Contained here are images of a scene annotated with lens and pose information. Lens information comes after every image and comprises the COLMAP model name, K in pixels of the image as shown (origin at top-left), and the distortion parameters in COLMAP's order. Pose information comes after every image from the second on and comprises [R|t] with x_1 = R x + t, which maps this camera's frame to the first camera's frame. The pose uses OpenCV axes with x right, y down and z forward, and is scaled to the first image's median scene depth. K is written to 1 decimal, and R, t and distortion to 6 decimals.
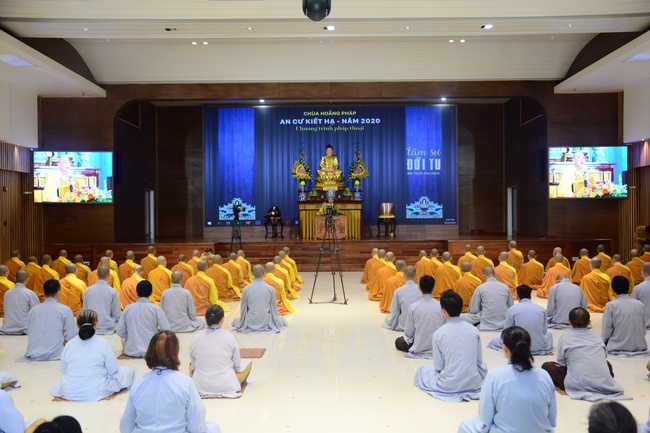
lens RADIAL K [[643.0, 0, 325.0], [0, 643.0, 216.5], [0, 0, 1]] dist [-0.018081, -0.003326]
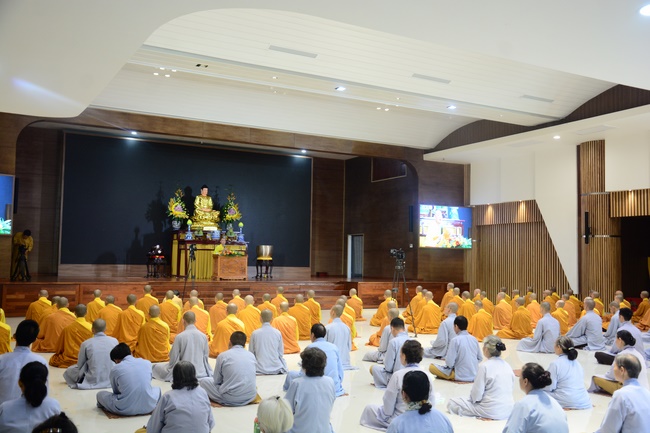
lens RADIAL K [[658.0, 0, 326.6], [0, 658.0, 227.3], [0, 0, 1]] dist [0.005686, 0.005848]
pose [[0.869721, 0.049499, 0.491055, -0.400281], [-0.027845, 0.998294, -0.051313, 0.002238], [-0.492758, 0.030955, 0.869616, 0.023029]]
